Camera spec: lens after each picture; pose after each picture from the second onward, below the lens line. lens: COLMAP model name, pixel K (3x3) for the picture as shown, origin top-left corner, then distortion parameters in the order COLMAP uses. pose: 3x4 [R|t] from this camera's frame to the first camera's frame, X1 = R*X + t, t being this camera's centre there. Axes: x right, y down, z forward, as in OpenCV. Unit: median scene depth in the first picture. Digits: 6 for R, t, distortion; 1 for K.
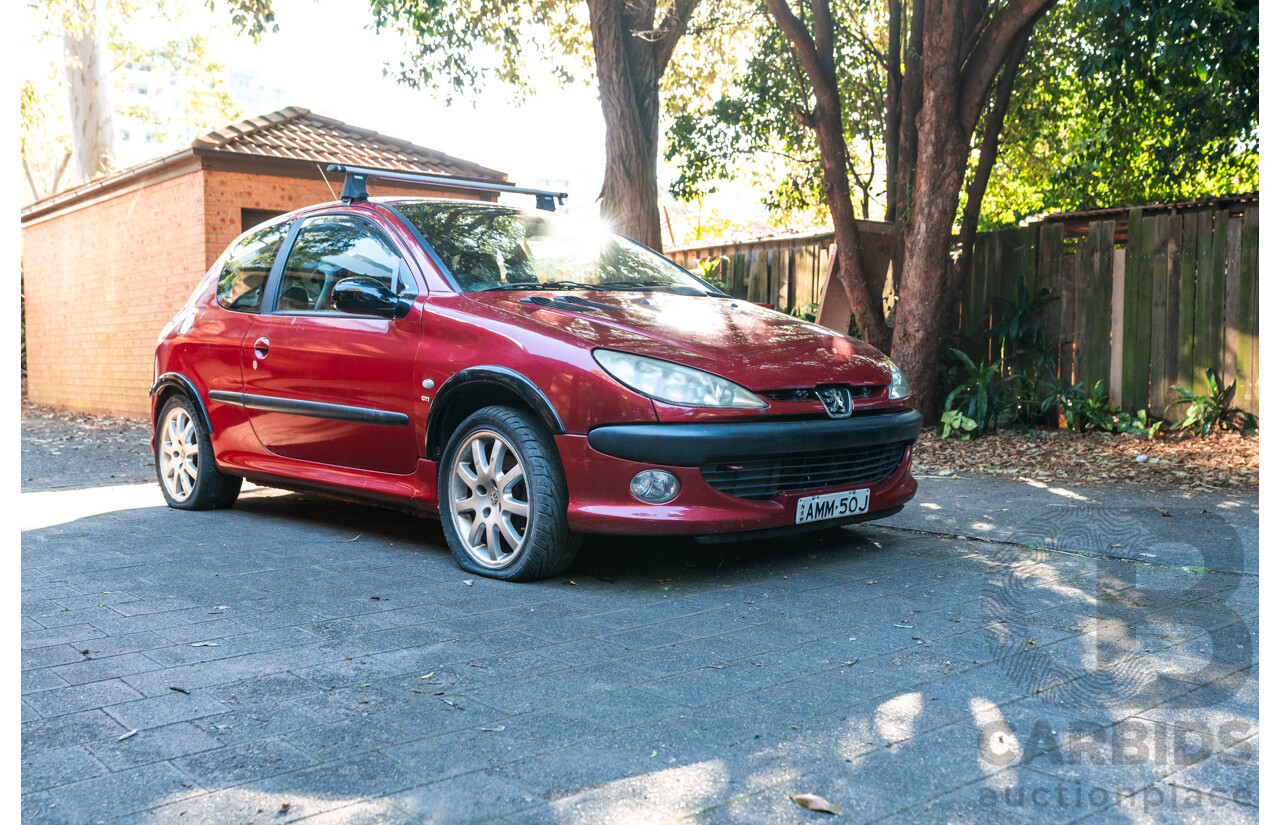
lens RADIAL K [[1189.5, 0, 631.5], [0, 1189.5, 407.5], [0, 0, 1]] dist [0.012448, 0.000000]
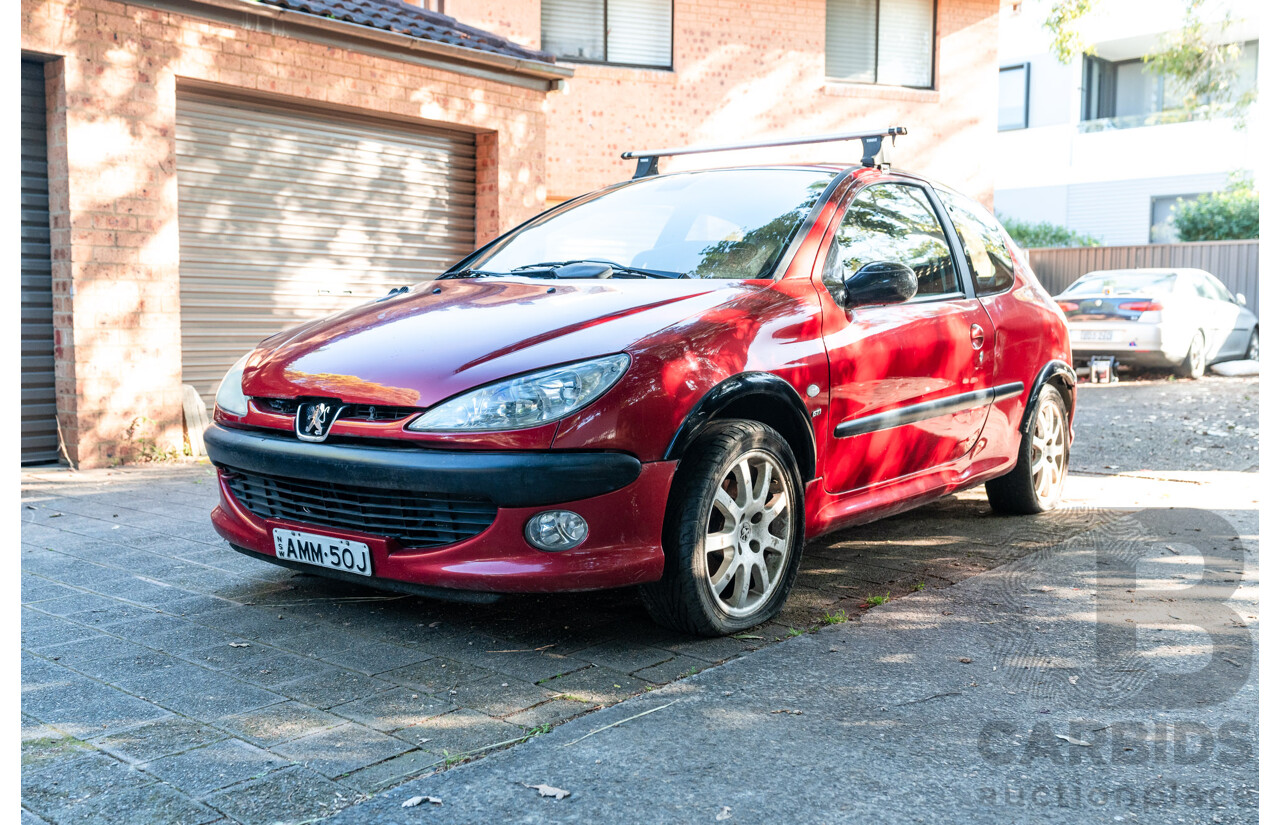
lens RADIAL K [[1189.5, 0, 631.1], [0, 1189.5, 412.1], [0, 0, 1]] dist [0.012448, 0.000000]
pose [[0.178089, 0.087938, -0.980077, 0.329328], [-0.050294, 0.995510, 0.080184, -0.028098], [0.982728, 0.035012, 0.181712, 0.357192]]
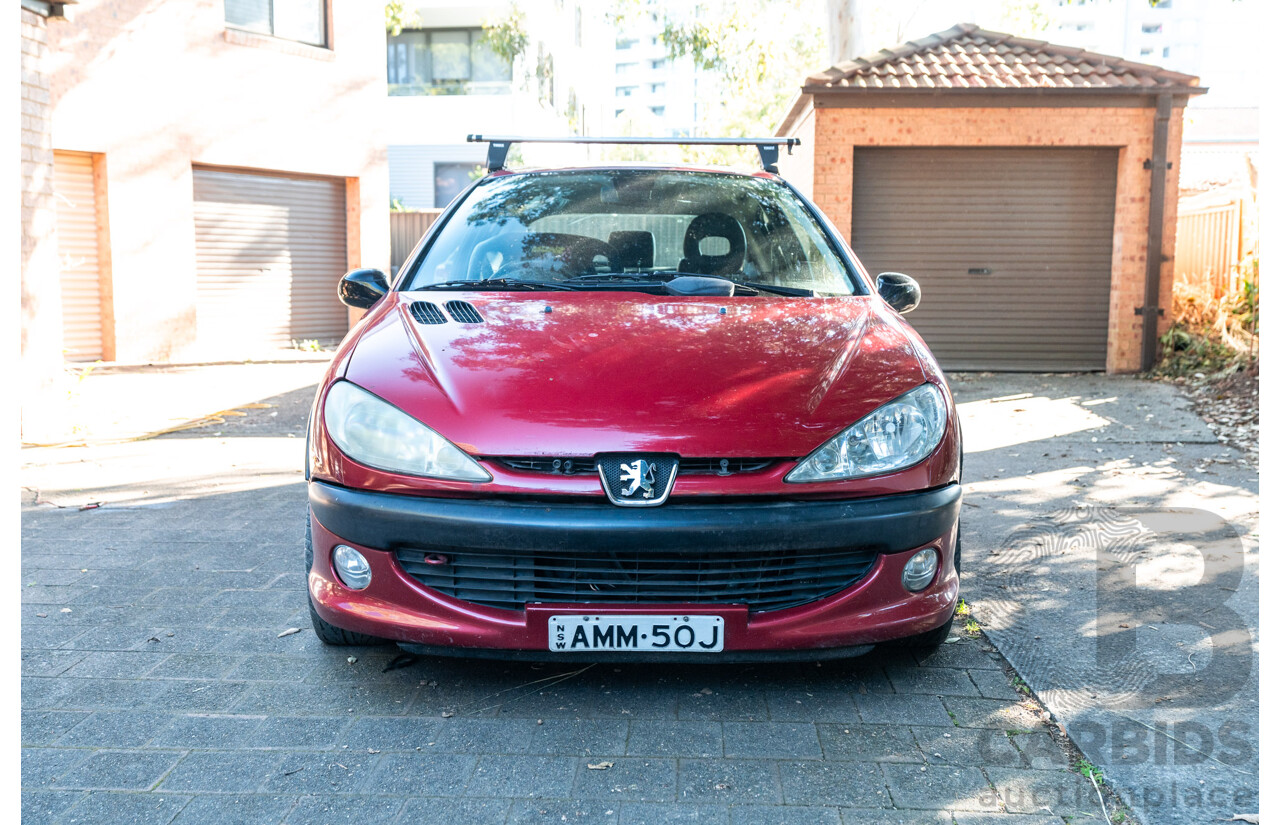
lens RADIAL K [[1189.5, 0, 635.9], [0, 1189.5, 419.7], [0, 0, 1]] dist [0.012448, 0.000000]
pose [[0.738410, 0.095223, -0.667595, 0.204349], [-0.041511, 0.994521, 0.095940, -0.034076], [0.673073, -0.043130, 0.738317, 0.173427]]
